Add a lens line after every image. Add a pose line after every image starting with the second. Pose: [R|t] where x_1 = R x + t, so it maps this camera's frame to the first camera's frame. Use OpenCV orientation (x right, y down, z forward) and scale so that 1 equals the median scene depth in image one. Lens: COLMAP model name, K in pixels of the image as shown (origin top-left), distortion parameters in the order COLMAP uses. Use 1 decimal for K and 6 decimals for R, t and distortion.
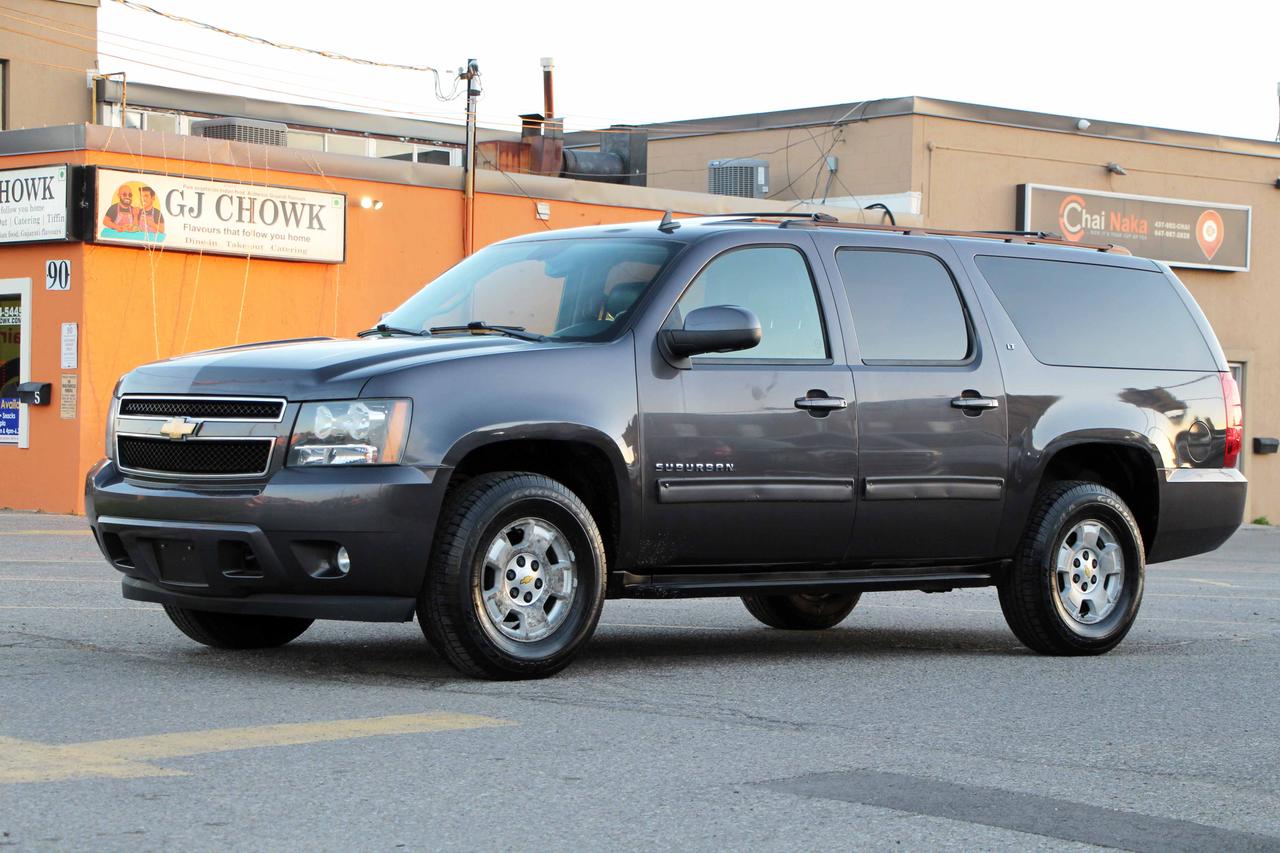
lens RADIAL K [[2960.7, 0, 640.0], [0, 2960.7, 426.5], [0, 0, 1]] dist [0.026731, 0.181305]
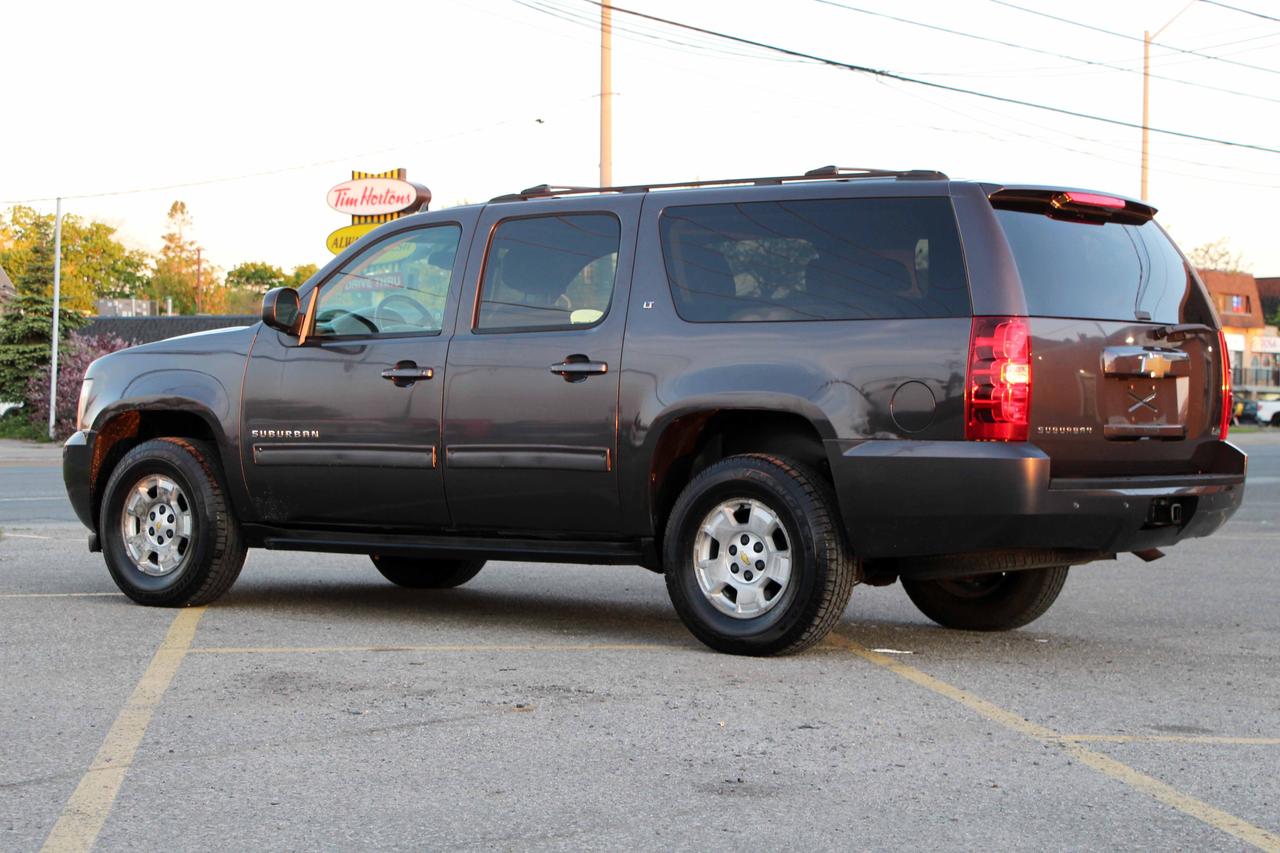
lens RADIAL K [[2960.7, 0, 640.0], [0, 2960.7, 426.5], [0, 0, 1]] dist [0.026731, 0.181305]
pose [[0.158501, -0.016212, -0.987226, 1.086247], [-0.005549, 0.999835, -0.017310, 0.027838], [0.987343, 0.008222, 0.158385, 0.897672]]
